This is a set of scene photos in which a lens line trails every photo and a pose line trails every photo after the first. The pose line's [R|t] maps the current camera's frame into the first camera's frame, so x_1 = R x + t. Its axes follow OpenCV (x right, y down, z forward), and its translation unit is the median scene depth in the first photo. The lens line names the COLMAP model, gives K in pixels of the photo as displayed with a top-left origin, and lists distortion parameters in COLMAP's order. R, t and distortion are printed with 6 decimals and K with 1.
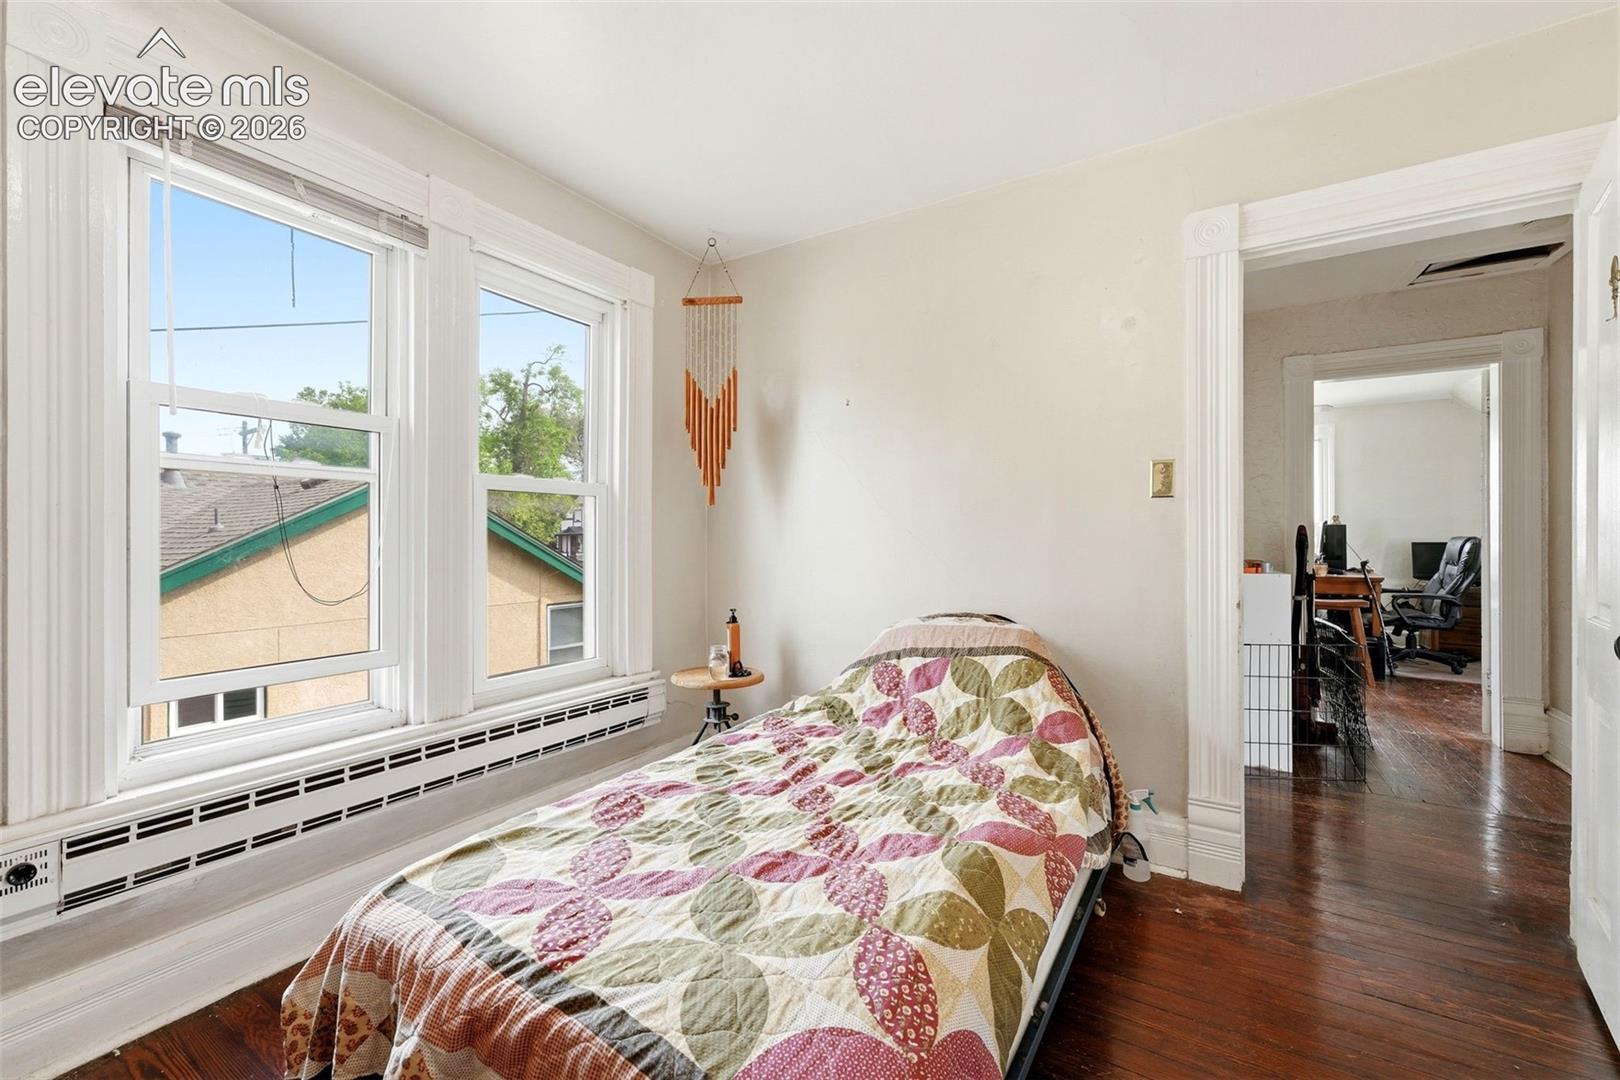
lens RADIAL K [[665.1, 0, 814.0], [0, 665.1, 538.2], [0, 0, 1]] dist [-0.000254, 0.001057]
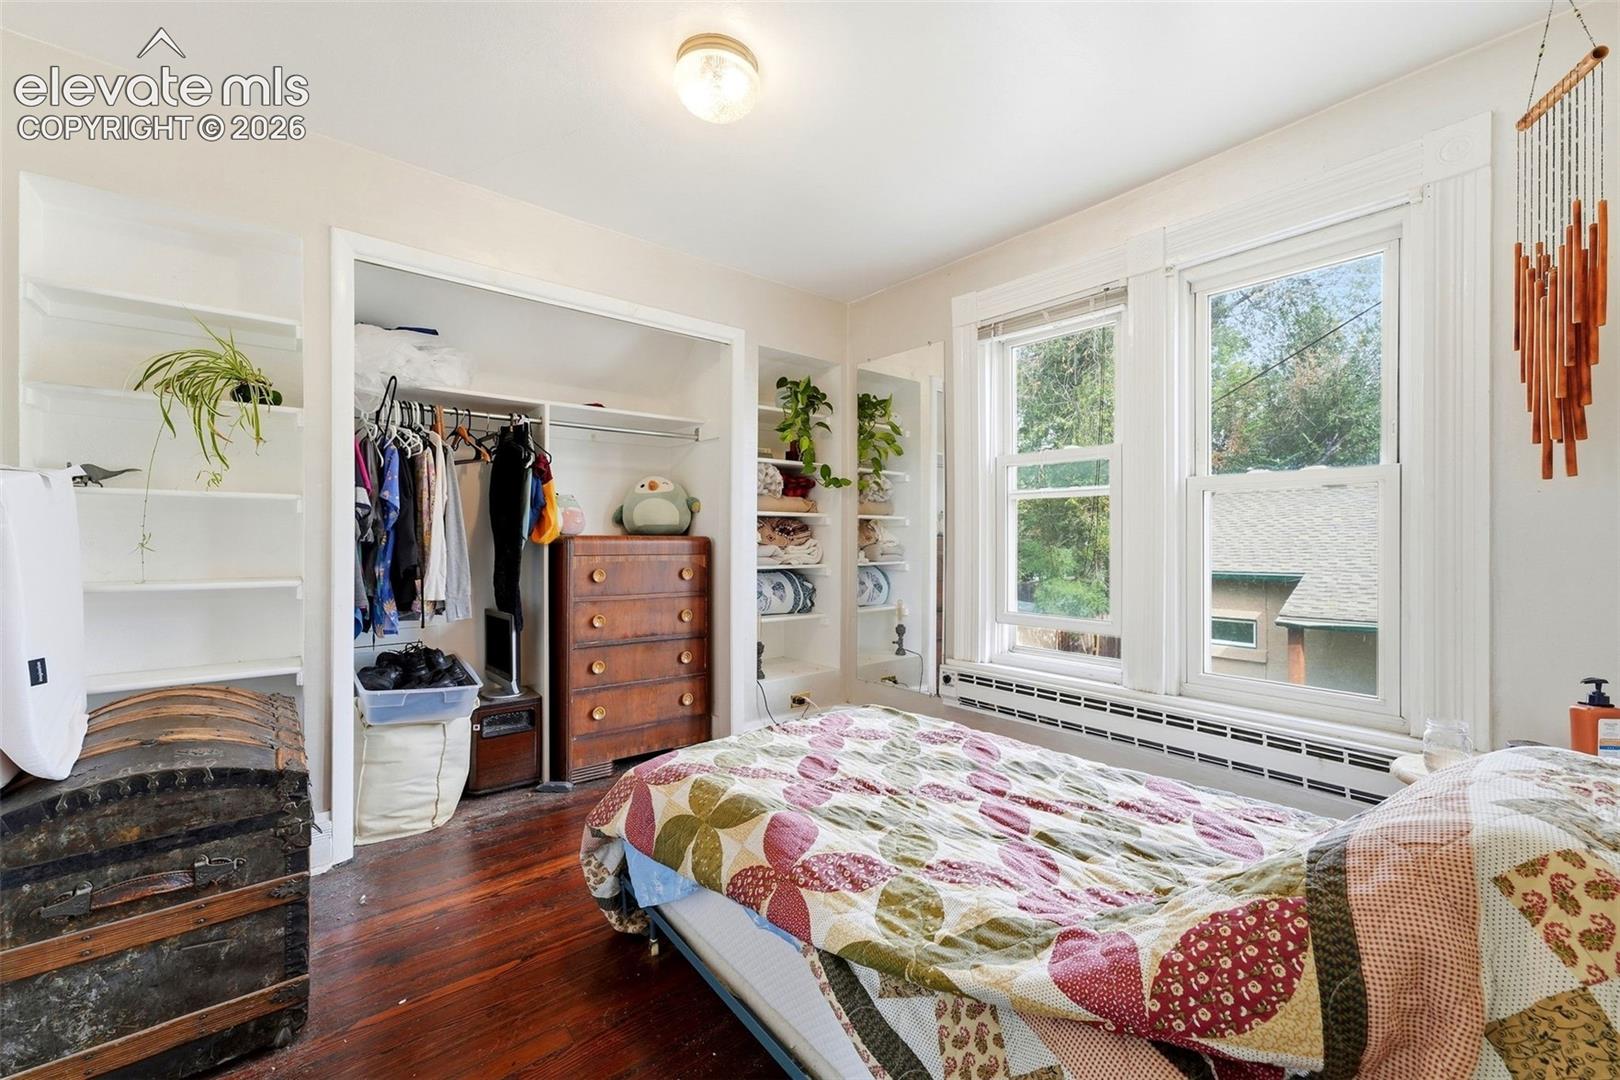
lens RADIAL K [[621.8, 0, 820.3], [0, 621.8, 539.3], [0, 0, 1]] dist [-0.000556, 0.000056]
pose [[-0.306687, 0.002425, -0.951807, 0.927010], [0.008279, 0.999966, -0.000120, -0.009575], [0.951774, -0.007917, -0.306697, 1.045027]]
